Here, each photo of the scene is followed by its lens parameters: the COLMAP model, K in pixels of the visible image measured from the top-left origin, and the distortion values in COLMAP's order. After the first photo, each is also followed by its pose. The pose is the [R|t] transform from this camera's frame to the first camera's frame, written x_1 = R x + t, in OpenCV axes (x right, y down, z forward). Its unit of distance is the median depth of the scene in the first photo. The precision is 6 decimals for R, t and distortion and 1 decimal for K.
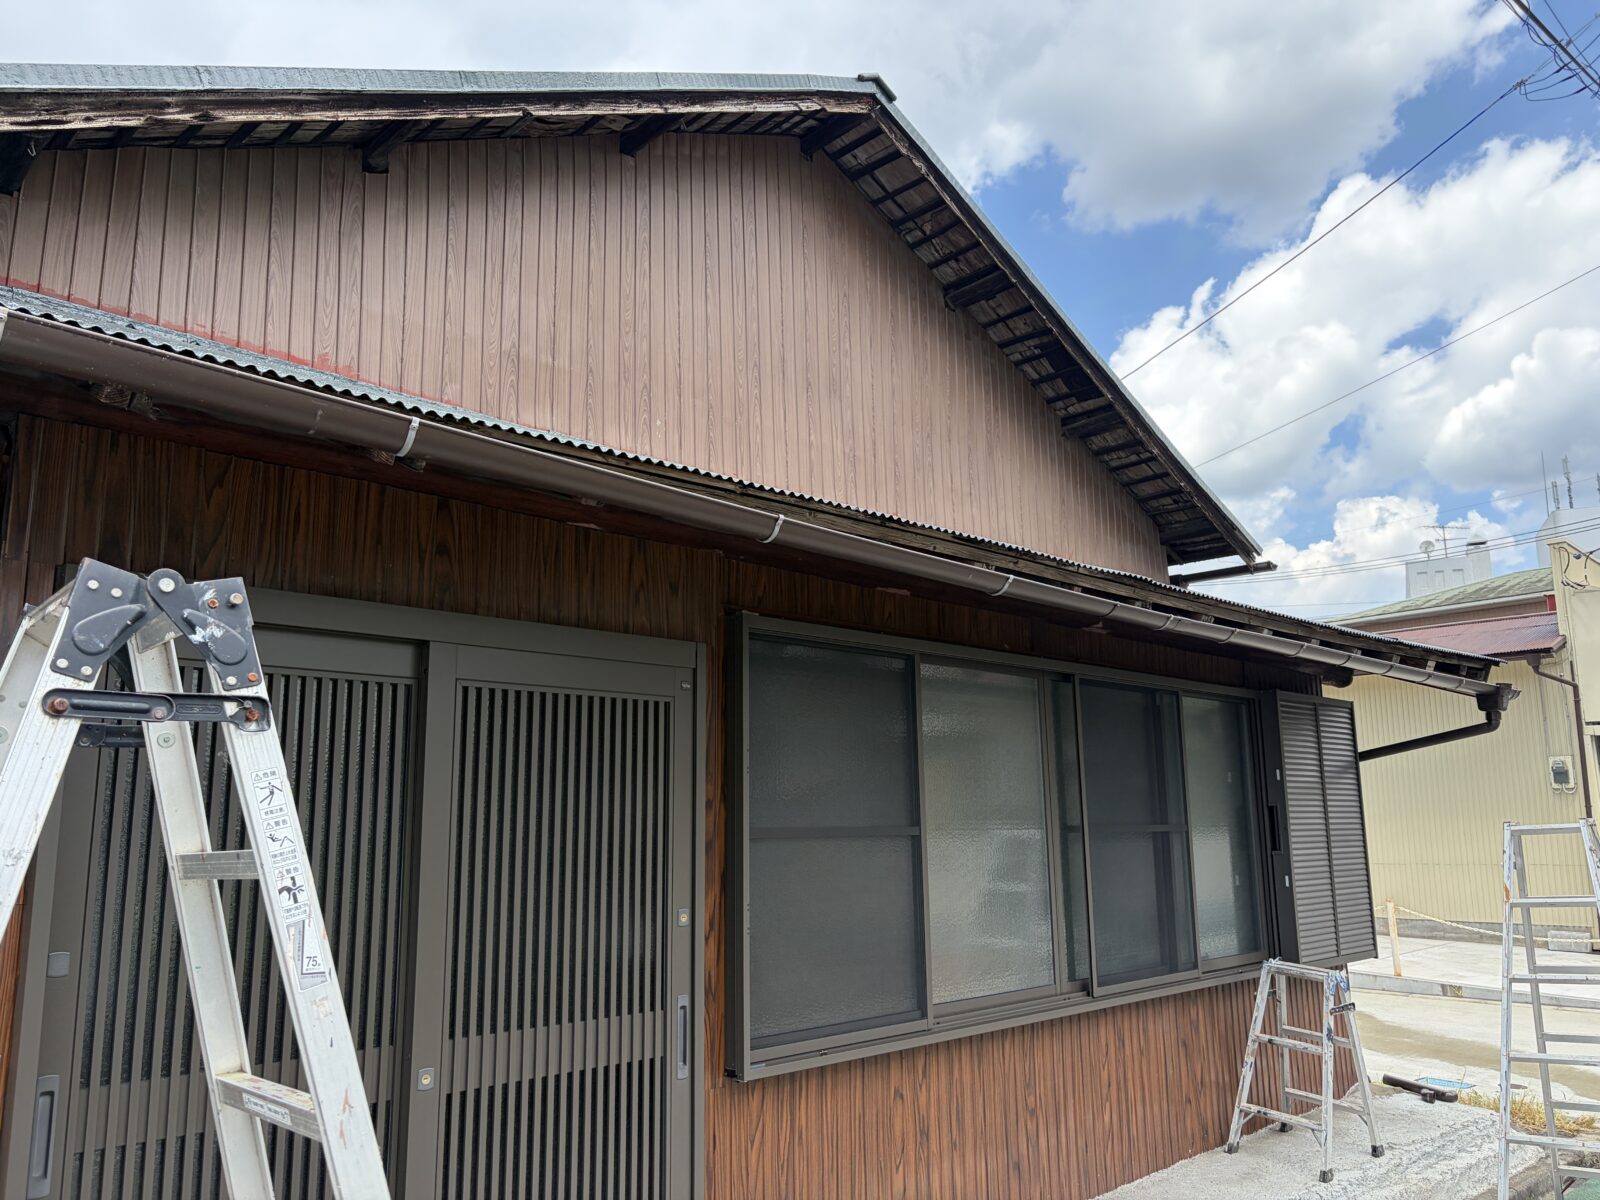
lens RADIAL K [[1215.8, 0, 814.4], [0, 1215.8, 612.7], [0, 0, 1]] dist [0.026029, -0.022835]
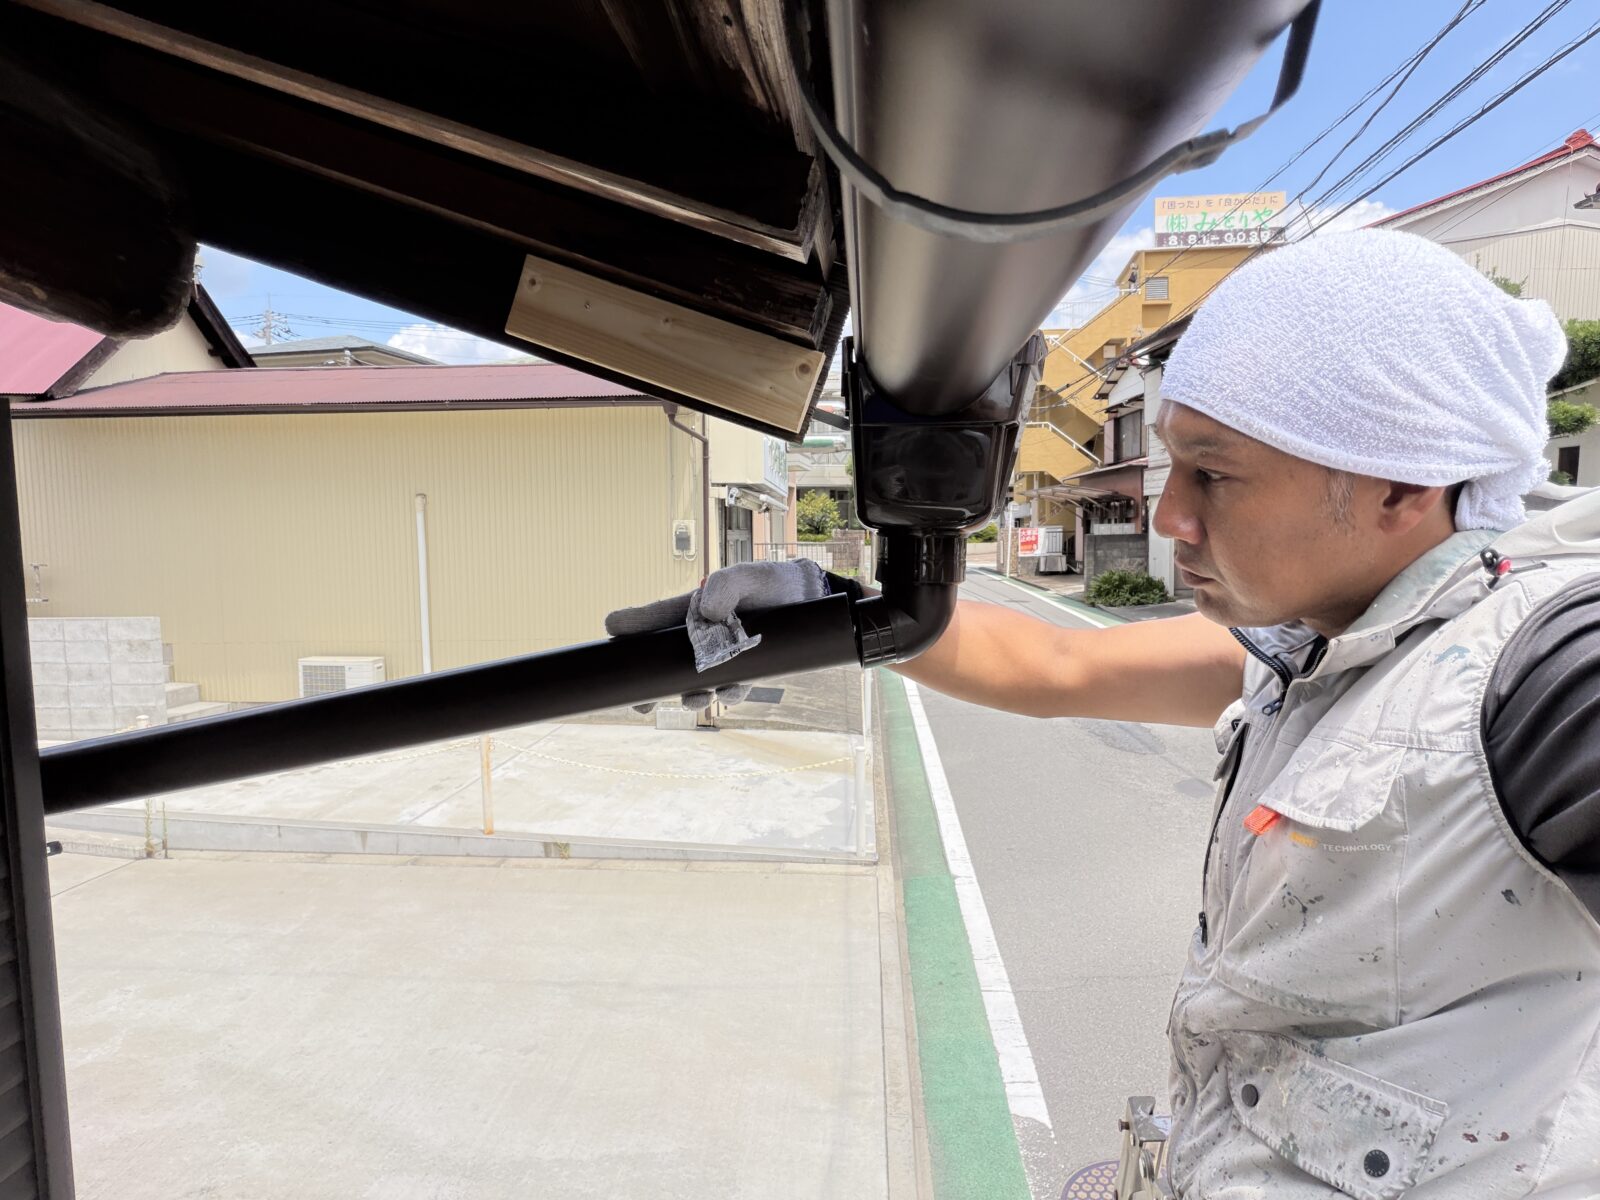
lens RADIAL K [[924.6, 0, 808.4], [0, 924.6, 599.2], [0, 0, 1]] dist [-0.000542, 0.001128]
pose [[0.744986, -0.052309, 0.665026, 0.556979], [-0.104897, 0.975332, 0.194226, 0.082078], [-0.658781, -0.214455, 0.721122, 1.089757]]
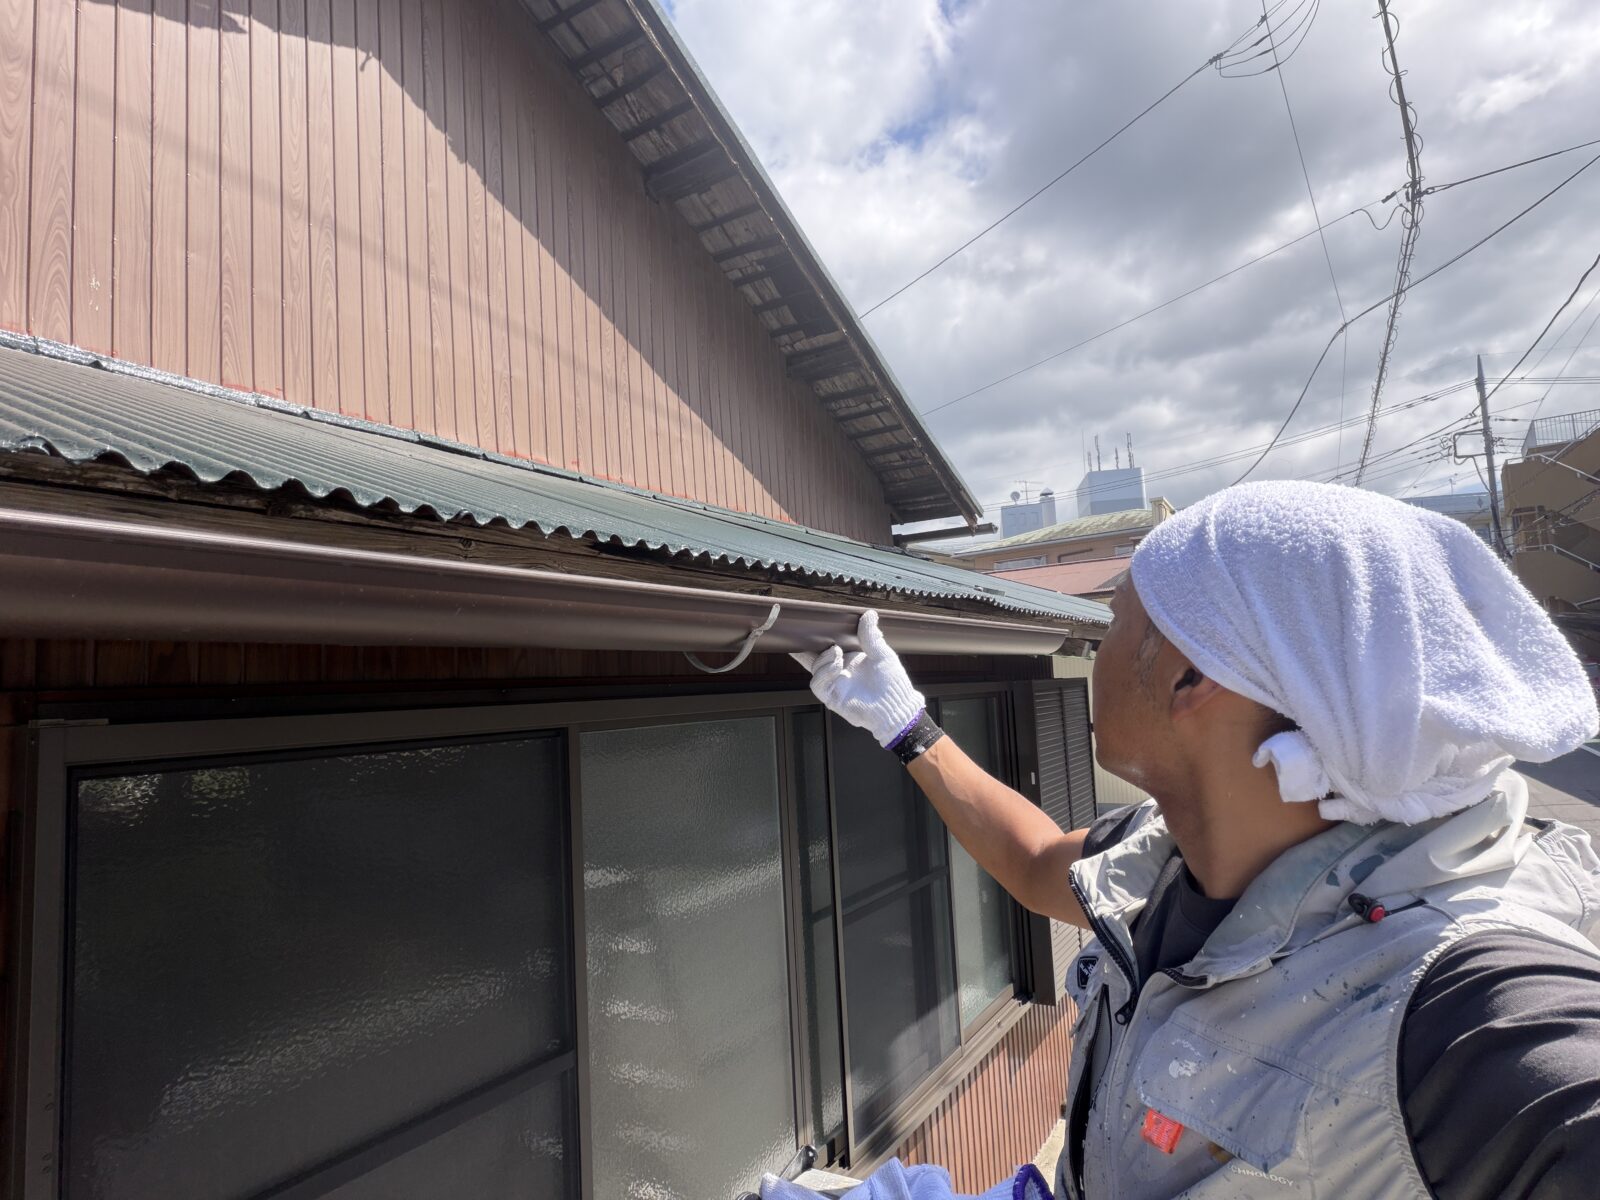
lens RADIAL K [[924.6, 0, 799.2], [0, 924.6, 601.9], [0, 0, 1]] dist [-0.000542, 0.001128]
pose [[0.970153, -0.010530, 0.242265, 0.052517], [-0.005895, 0.997738, 0.066970, -0.030842], [-0.242422, -0.066399, 0.967896, 0.360369]]
